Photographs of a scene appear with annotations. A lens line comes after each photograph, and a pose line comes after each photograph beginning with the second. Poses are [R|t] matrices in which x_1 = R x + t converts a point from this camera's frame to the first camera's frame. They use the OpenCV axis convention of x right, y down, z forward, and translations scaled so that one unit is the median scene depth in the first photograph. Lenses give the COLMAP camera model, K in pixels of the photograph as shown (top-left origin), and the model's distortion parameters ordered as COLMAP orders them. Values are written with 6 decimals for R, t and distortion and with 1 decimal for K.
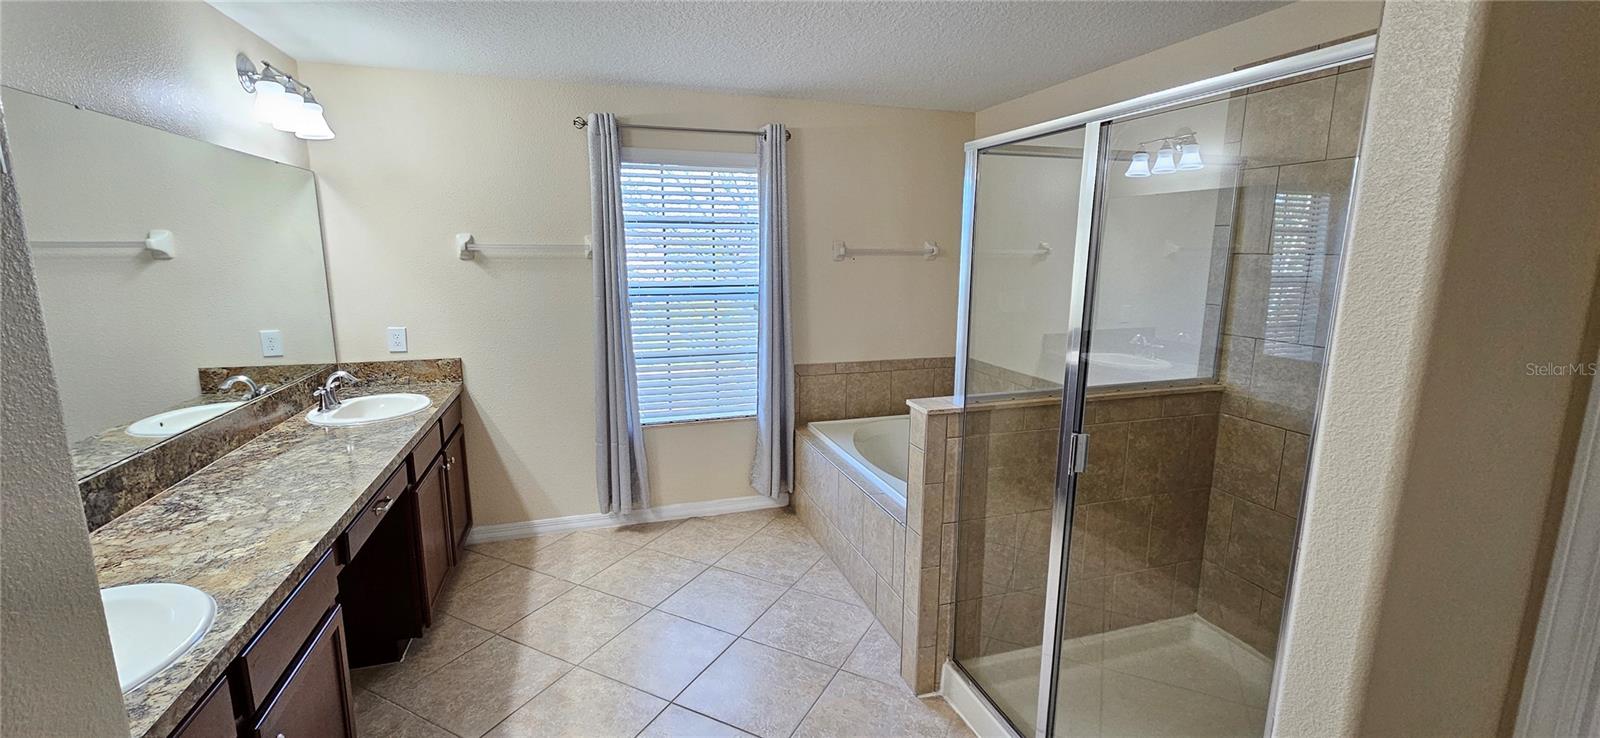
lens RADIAL K [[655.3, 0, 792.0], [0, 655.3, 371.8], [0, 0, 1]] dist [-0.000594, -0.000124]
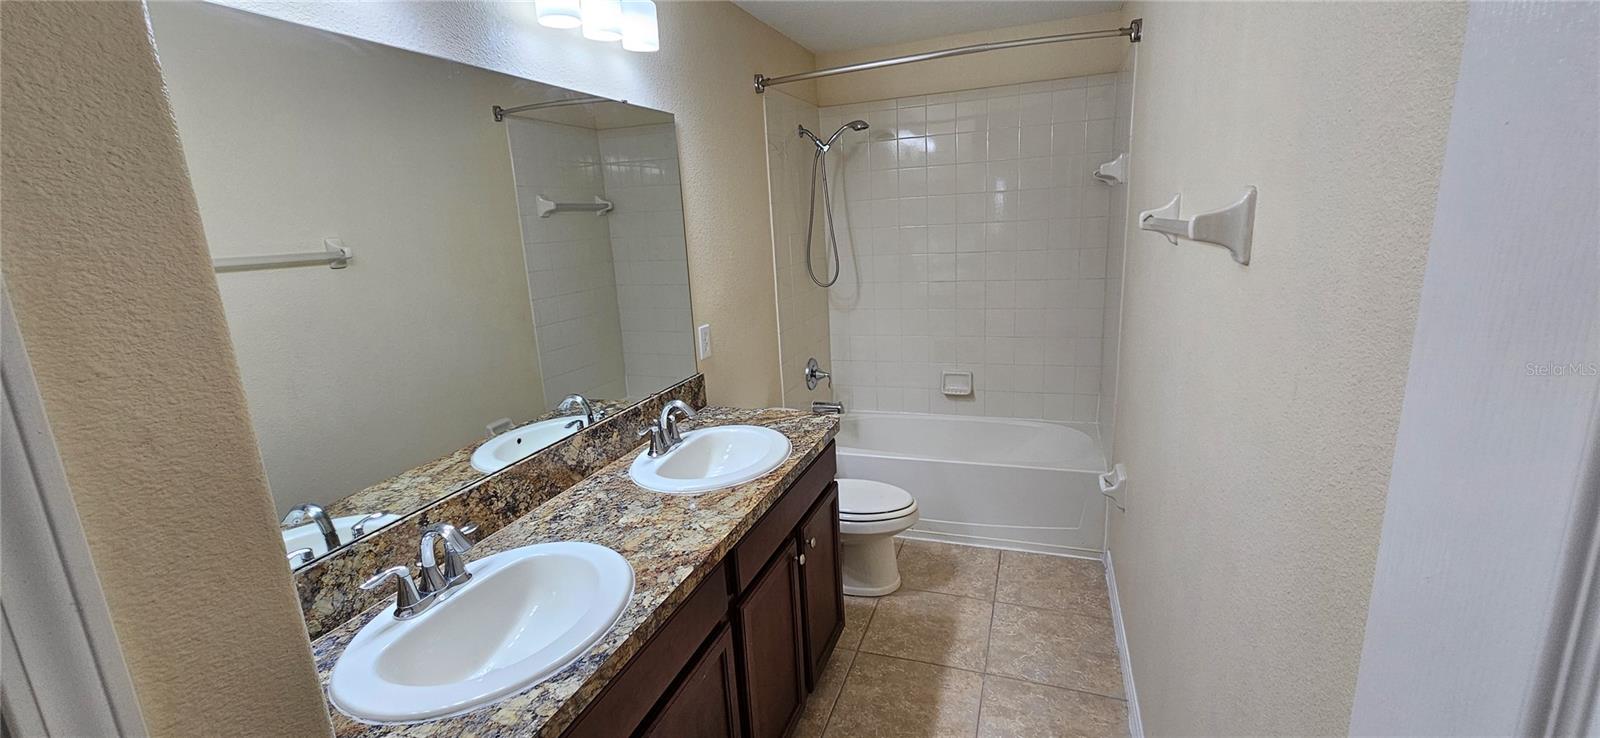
lens RADIAL K [[655.3, 0, 791.7], [0, 655.3, 368.1], [0, 0, 1]] dist [-0.000594, -0.000124]
pose [[0.789518, 0.097052, -0.606005, -0.172635], [-0.063211, 0.995025, 0.077001, -0.096521], [0.610463, -0.022488, 0.791725, 0.523592]]
